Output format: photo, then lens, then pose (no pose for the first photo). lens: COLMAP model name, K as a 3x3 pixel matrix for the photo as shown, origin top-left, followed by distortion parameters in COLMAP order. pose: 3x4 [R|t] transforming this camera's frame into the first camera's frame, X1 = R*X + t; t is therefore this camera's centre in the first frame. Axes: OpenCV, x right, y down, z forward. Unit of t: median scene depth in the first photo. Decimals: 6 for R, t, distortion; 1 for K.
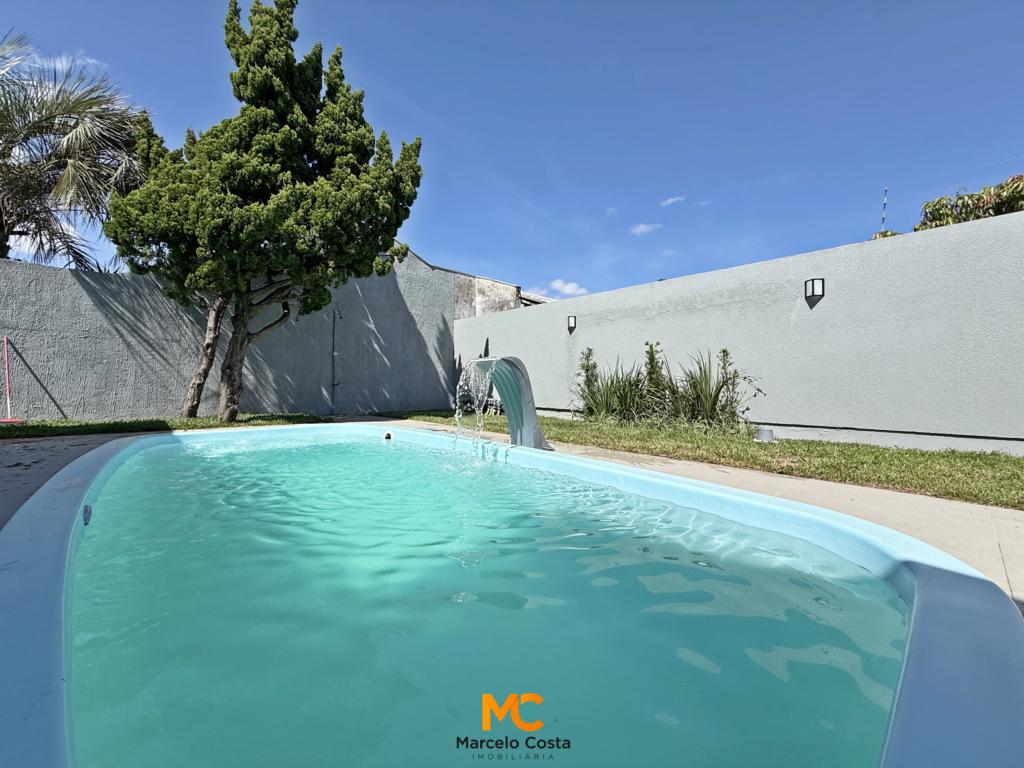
lens RADIAL K [[405.3, 0, 508.5], [0, 405.3, 383.2], [0, 0, 1]] dist [-0.001294, -0.000167]
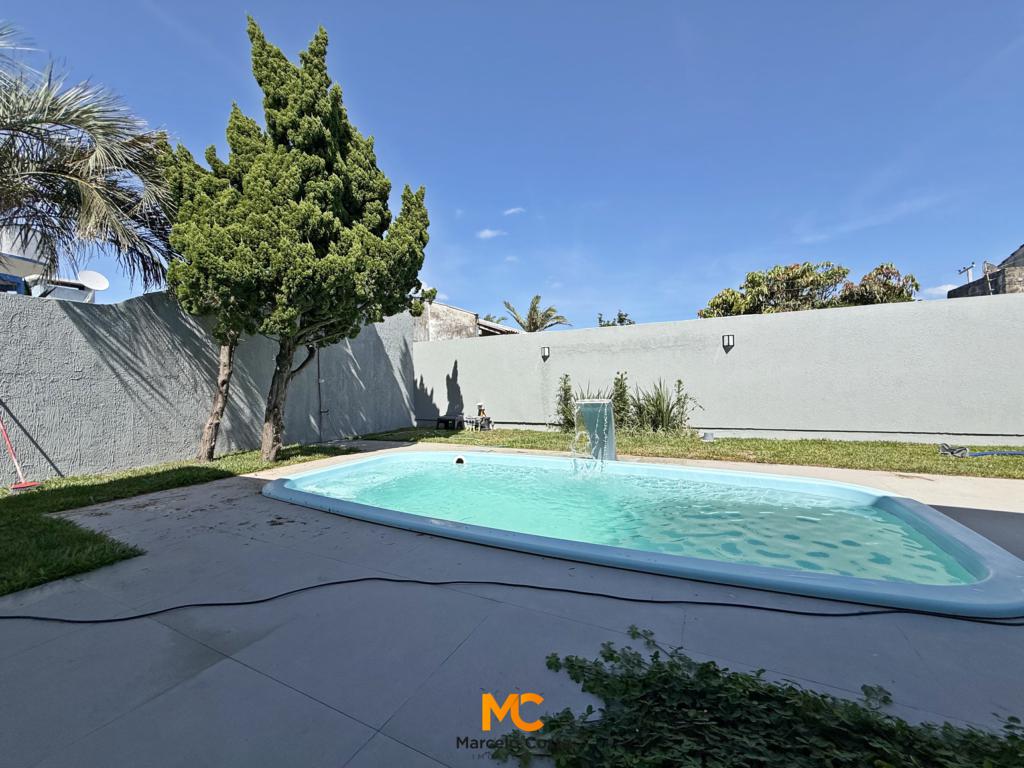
lens RADIAL K [[405.3, 0, 508.5], [0, 405.3, 383.2], [0, 0, 1]] dist [-0.001294, -0.000167]
pose [[0.934107, -0.028017, 0.355893, -0.457520], [0.028061, 0.999594, 0.005039, -0.076944], [-0.355890, 0.005279, 0.934513, -0.123782]]
